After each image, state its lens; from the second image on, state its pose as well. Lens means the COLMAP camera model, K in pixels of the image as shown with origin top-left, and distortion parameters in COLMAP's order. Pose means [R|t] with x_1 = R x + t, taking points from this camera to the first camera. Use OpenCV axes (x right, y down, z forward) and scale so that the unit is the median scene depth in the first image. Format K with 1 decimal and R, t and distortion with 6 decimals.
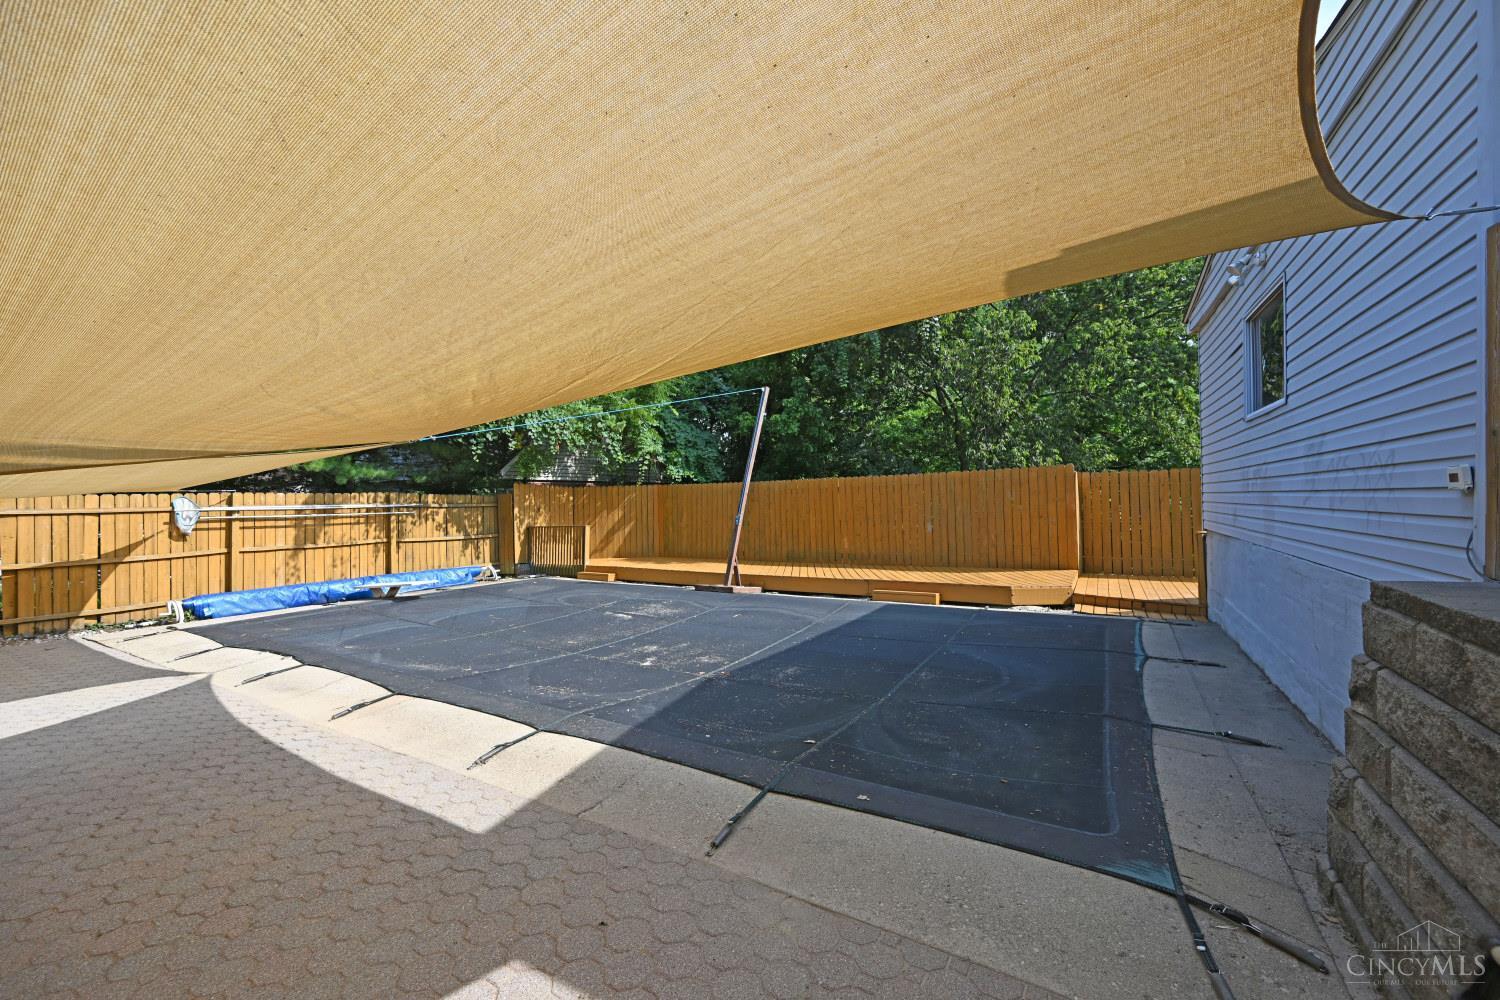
lens RADIAL K [[588.8, 0, 751.6], [0, 588.8, 494.8], [0, 0, 1]] dist [-0.000852, 0.000177]
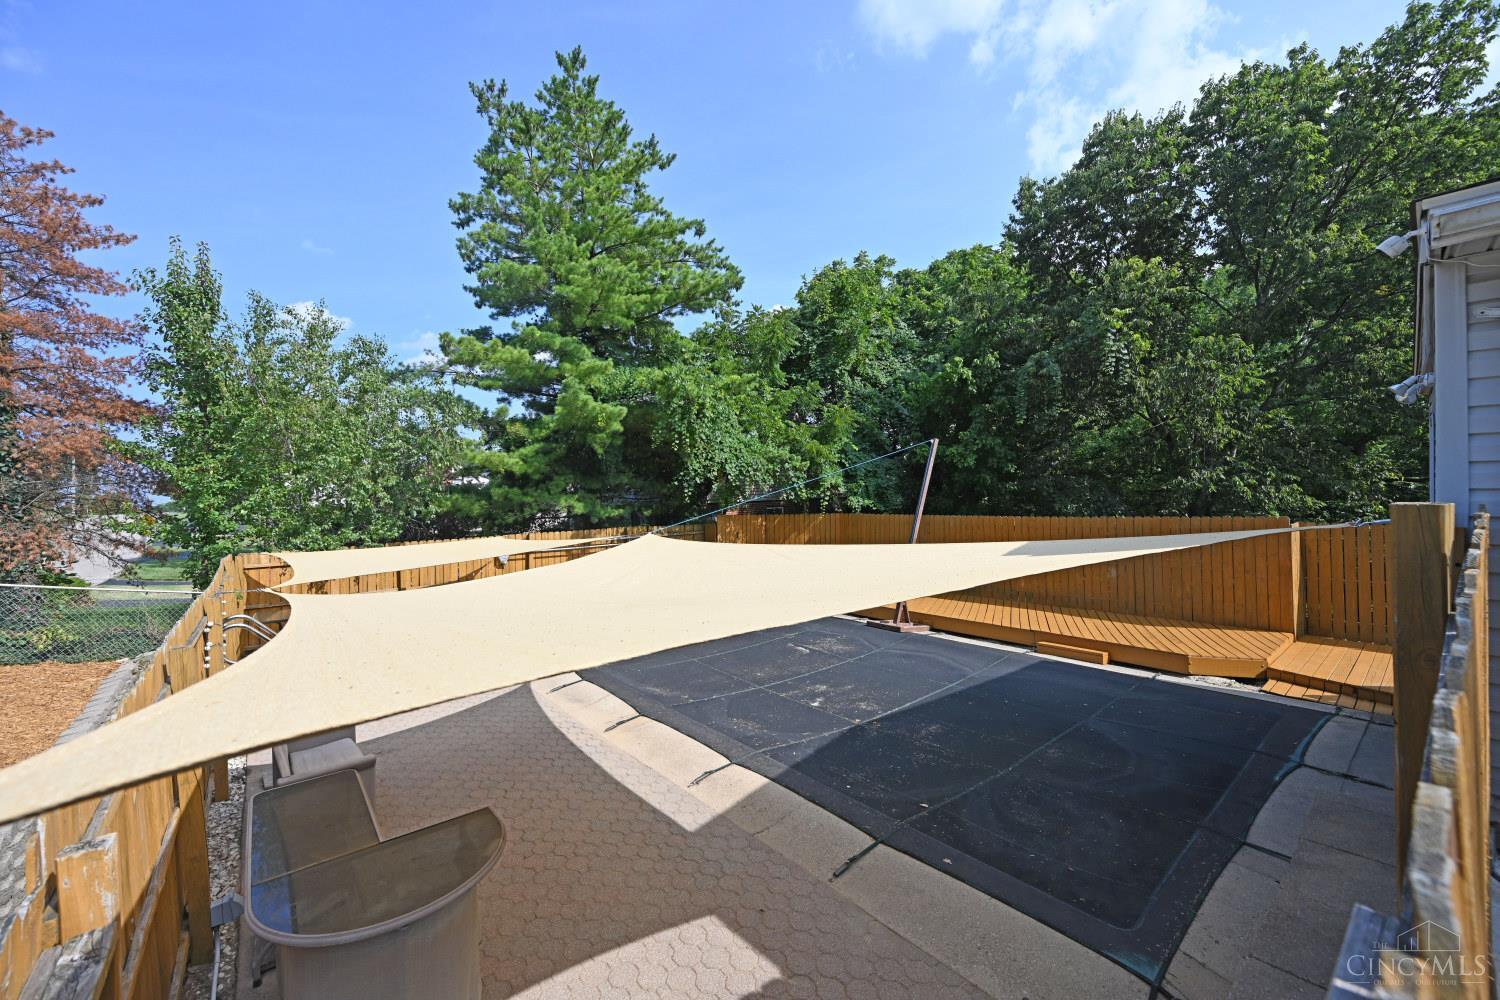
lens RADIAL K [[588.8, 0, 747.9], [0, 588.8, 484.1], [0, 0, 1]] dist [-0.000852, 0.000177]
pose [[0.944828, -0.003935, -0.327544, 0.059049], [0.004787, 0.999987, 0.001795, -0.111769], [0.327533, -0.003263, 0.944834, -0.136758]]
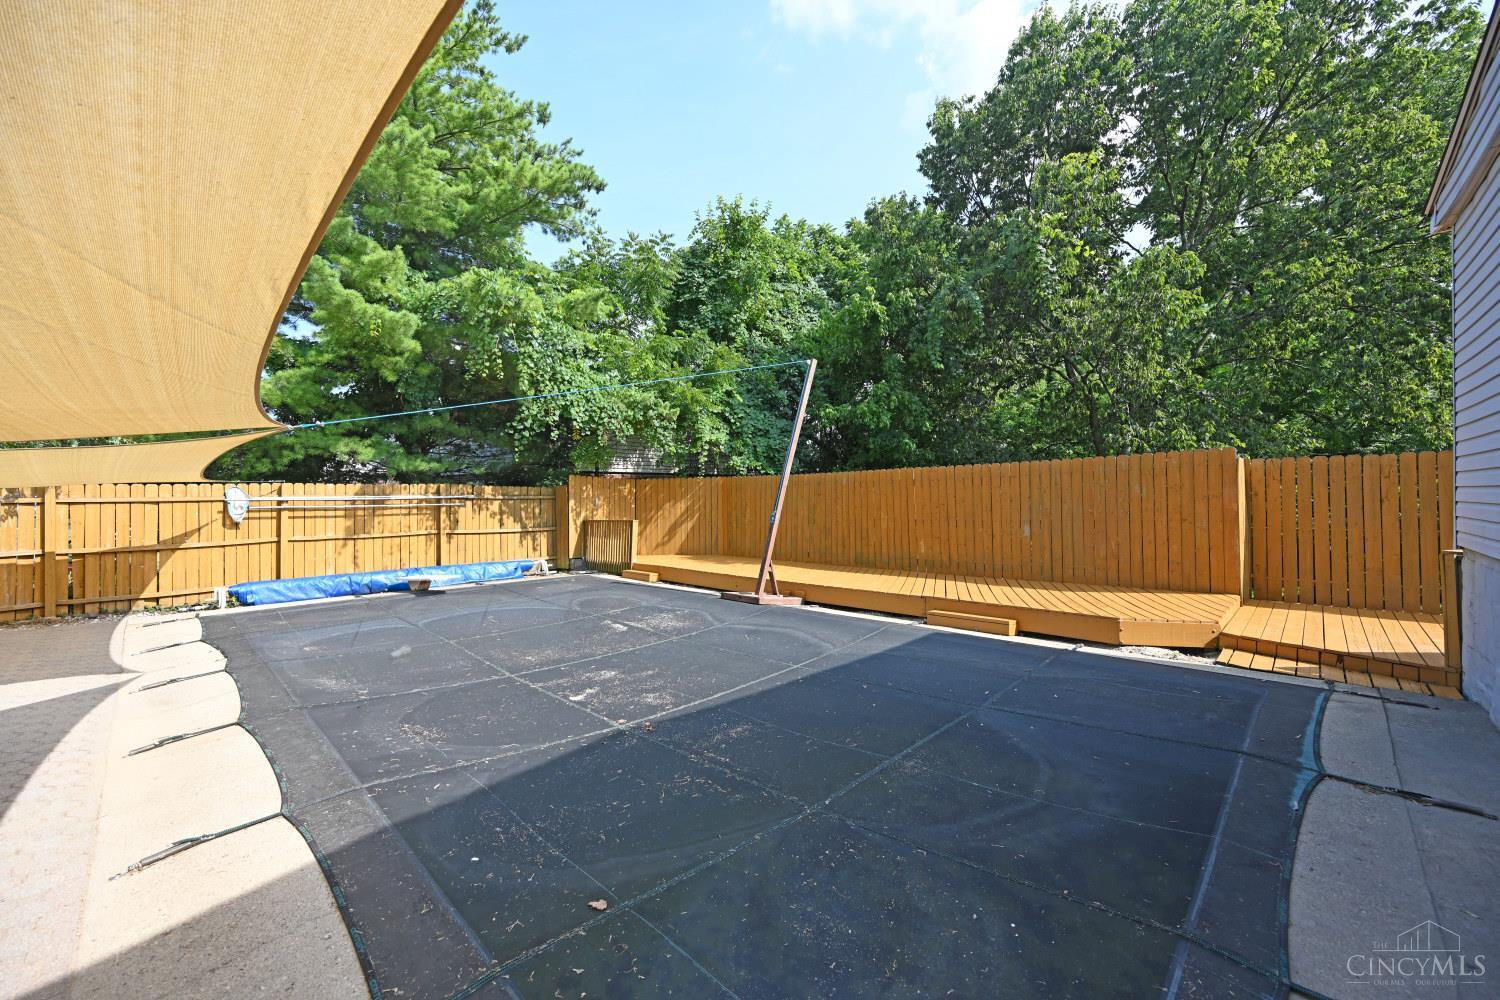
lens RADIAL K [[588.8, 0, 747.8], [0, 588.8, 495.1], [0, 0, 1]] dist [-0.000852, 0.000177]
pose [[0.973244, 0.007845, -0.229639, 0.138677], [-0.005246, 0.999915, 0.011926, 0.000578], [0.229713, -0.010402, 0.973203, 0.171554]]
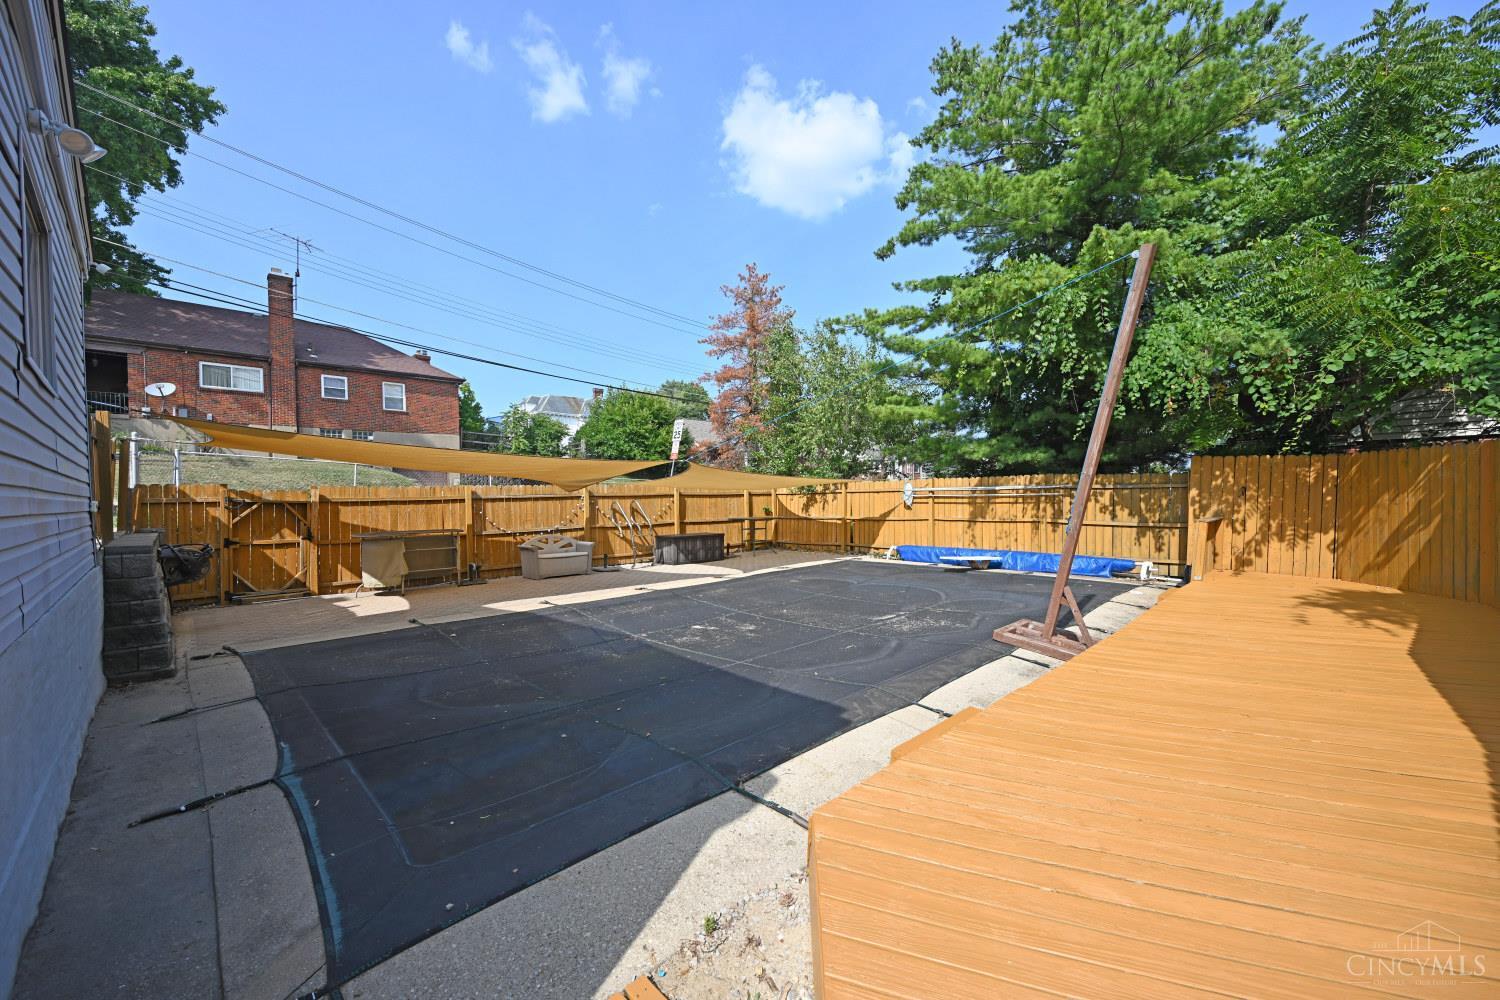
lens RADIAL K [[588.8, 0, 752.0], [0, 588.8, 506.0], [0, 0, 1]] dist [-0.000852, 0.000177]
pose [[-0.245342, 0.045845, -0.968352, 0.602600], [0.036523, 0.998609, 0.038024, -0.007000], [0.968748, -0.026038, -0.246675, 0.872975]]
